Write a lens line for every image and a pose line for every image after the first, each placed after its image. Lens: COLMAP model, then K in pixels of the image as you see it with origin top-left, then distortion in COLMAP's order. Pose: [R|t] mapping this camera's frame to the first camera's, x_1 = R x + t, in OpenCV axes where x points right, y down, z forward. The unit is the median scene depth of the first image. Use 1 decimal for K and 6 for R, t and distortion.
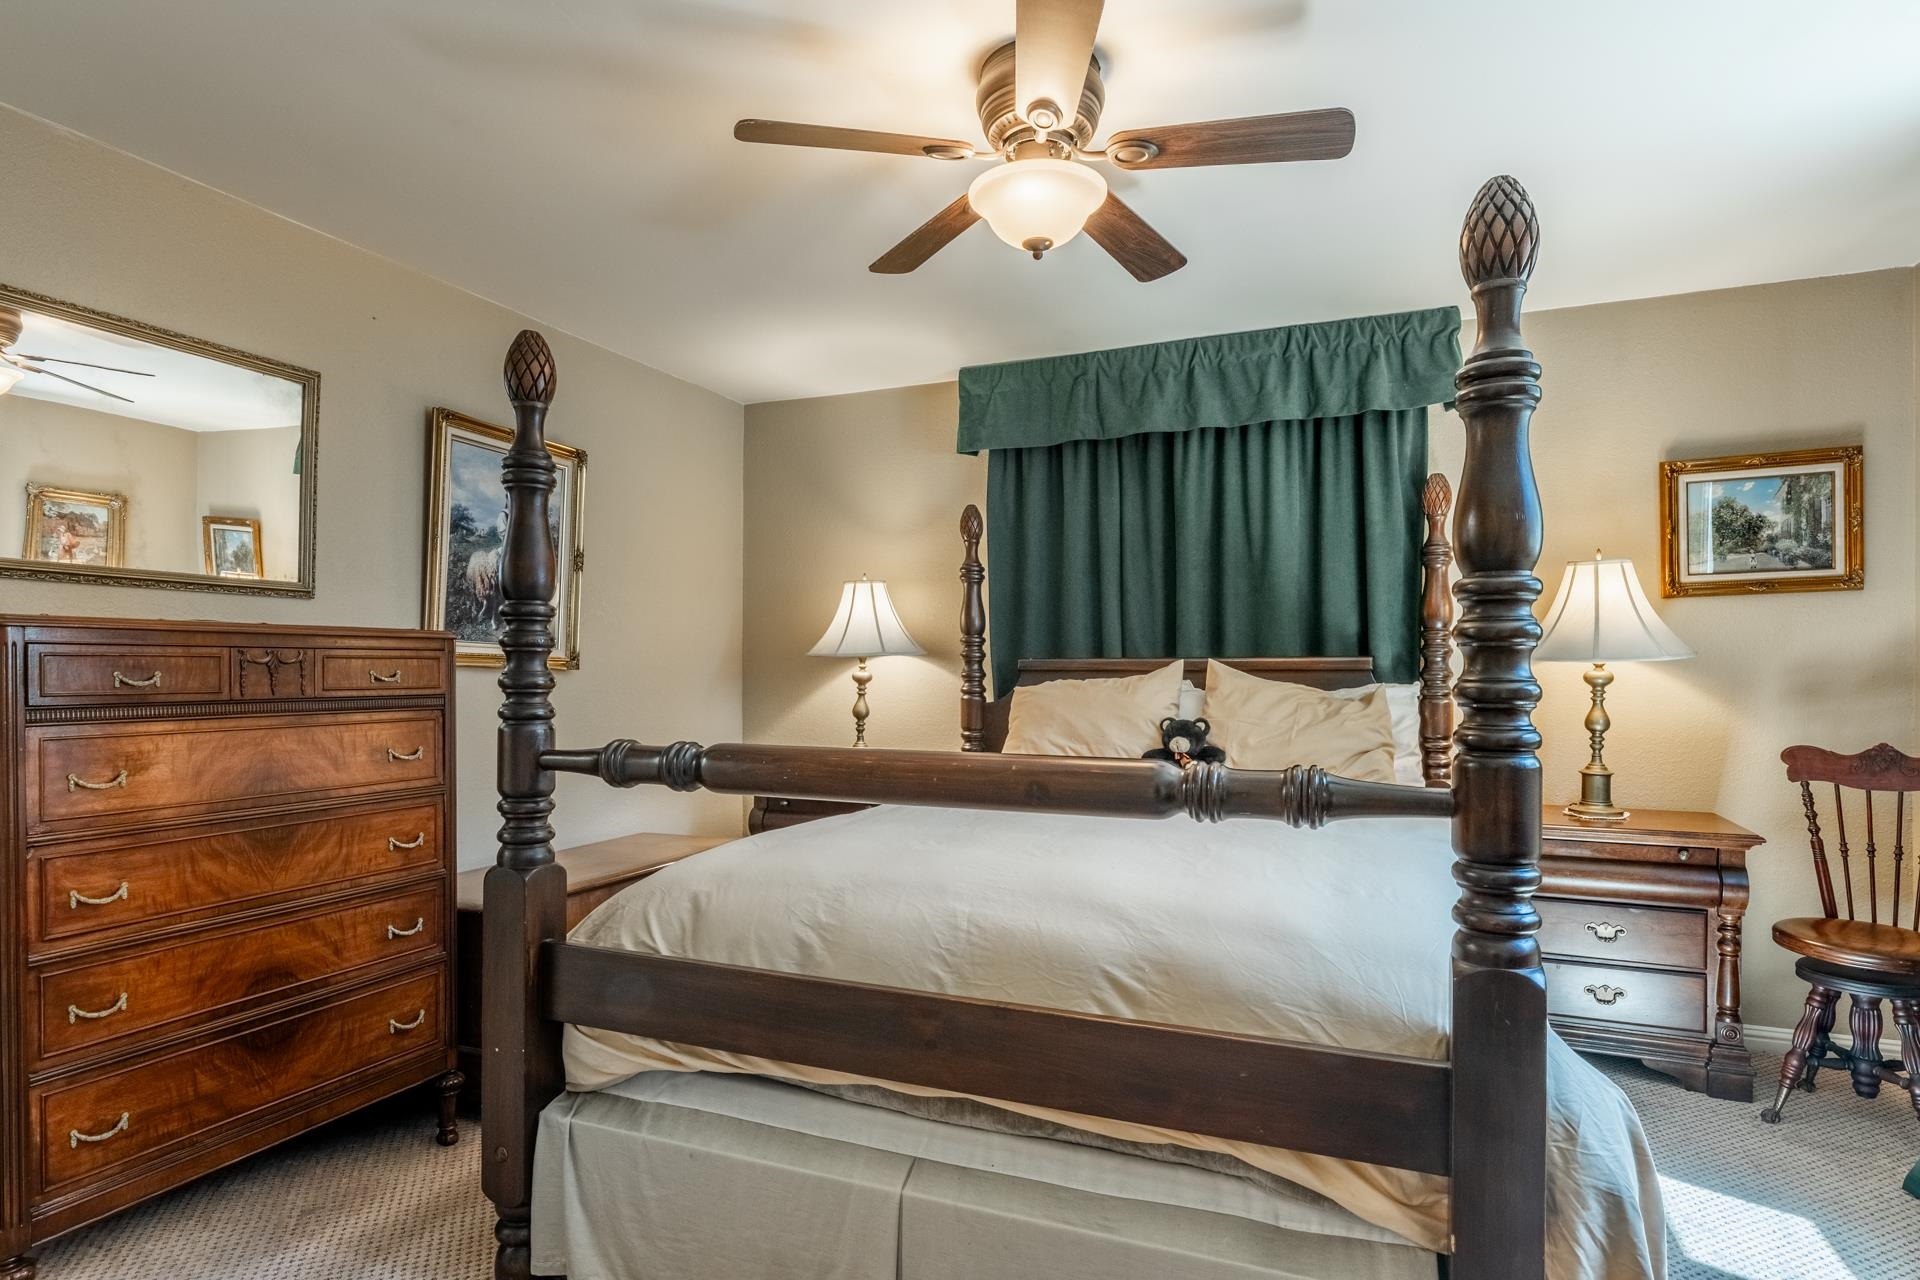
lens RADIAL K [[1015.4, 0, 952.9], [0, 1015.4, 656.4], [0, 0, 1]] dist [-0.001784, -0.000617]
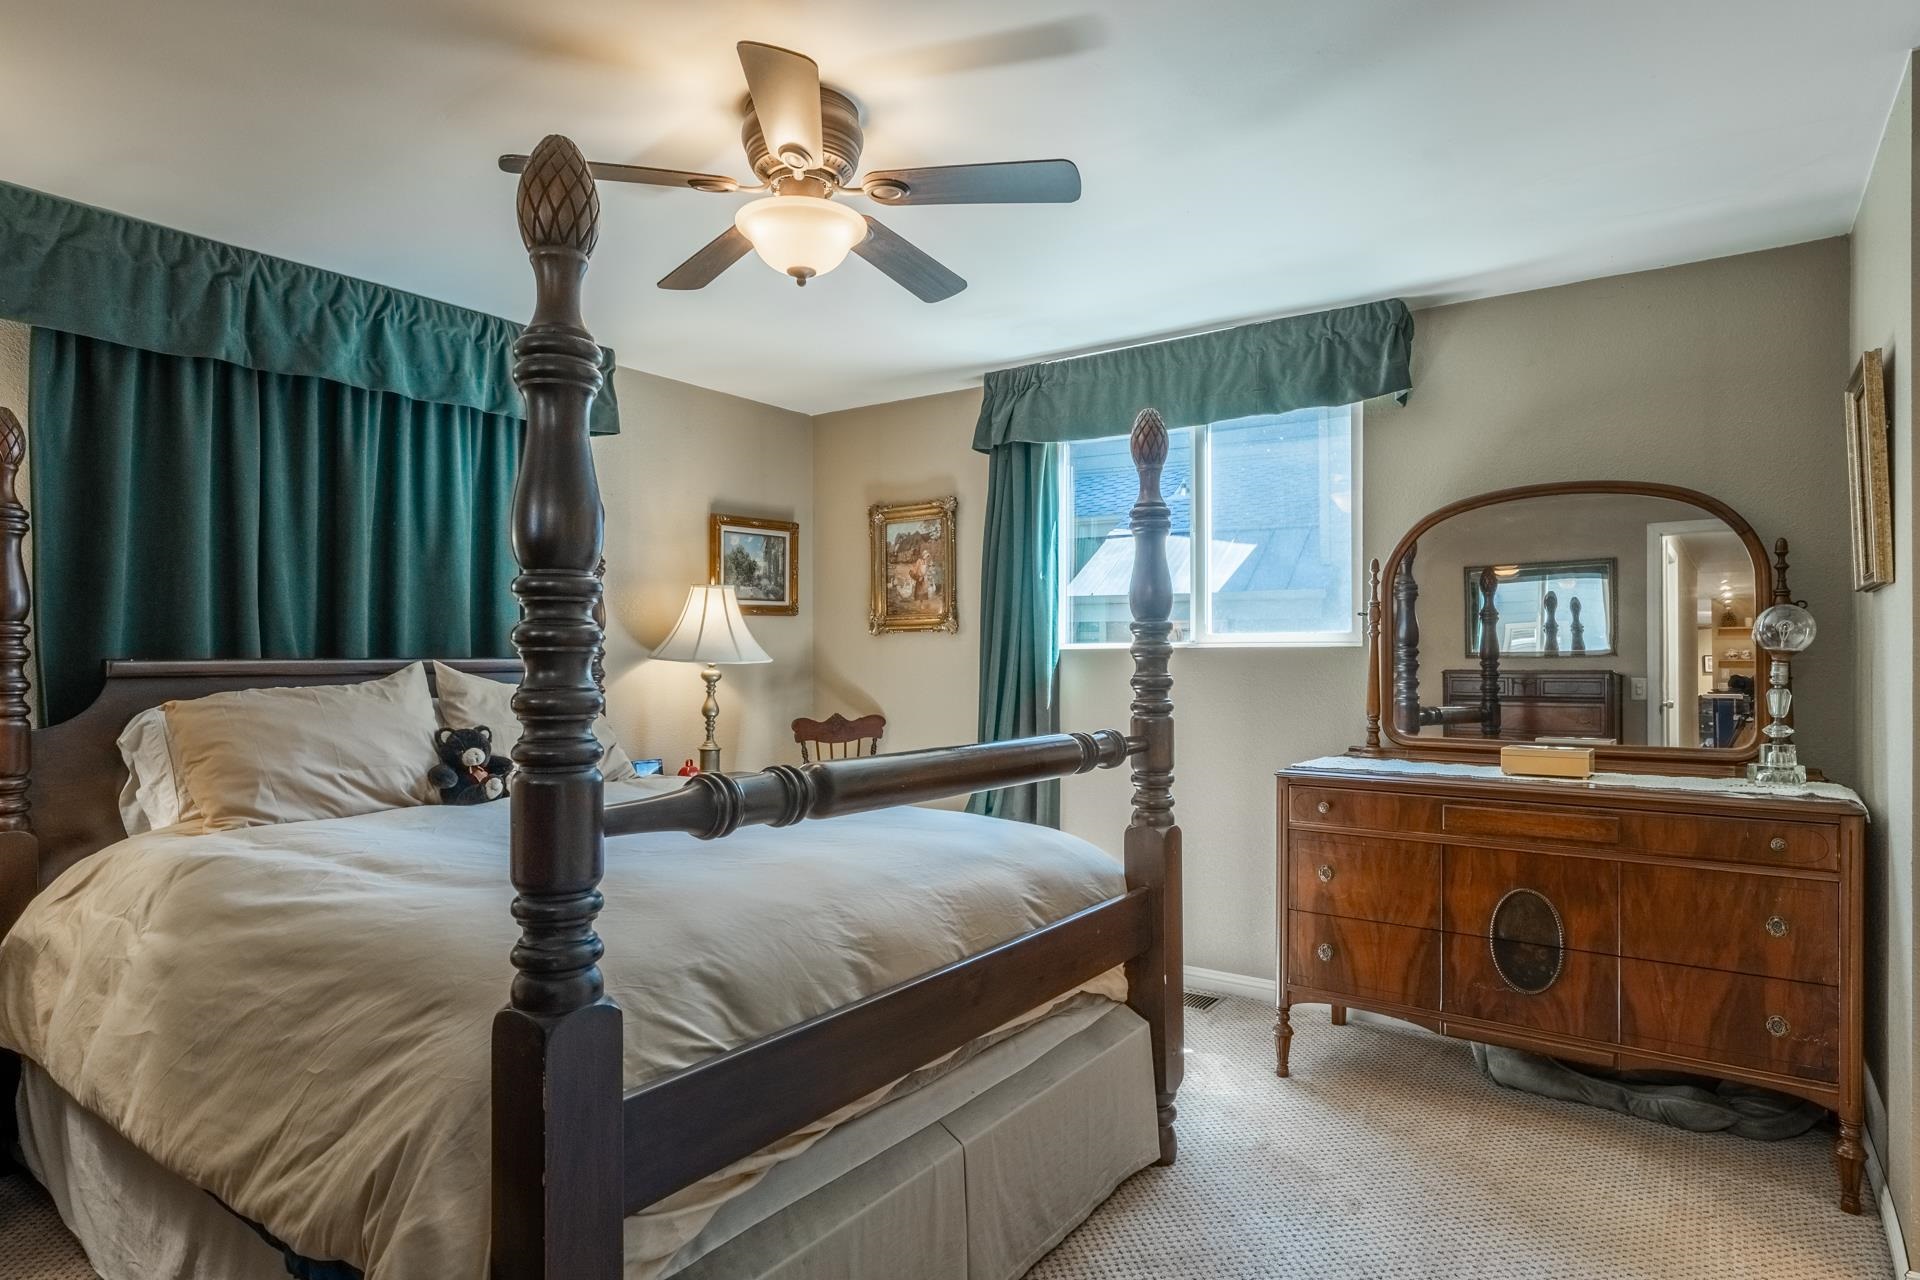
lens RADIAL K [[1078.8, 0, 964.8], [0, 1078.8, 636.4], [0, 0, 1]] dist [-0.011067, -0.001346]
pose [[0.211514, 0.017736, 0.977214, -0.600362], [-0.015535, 0.999770, -0.014783, -0.012644], [-0.977252, -0.012055, 0.211741, 0.360465]]
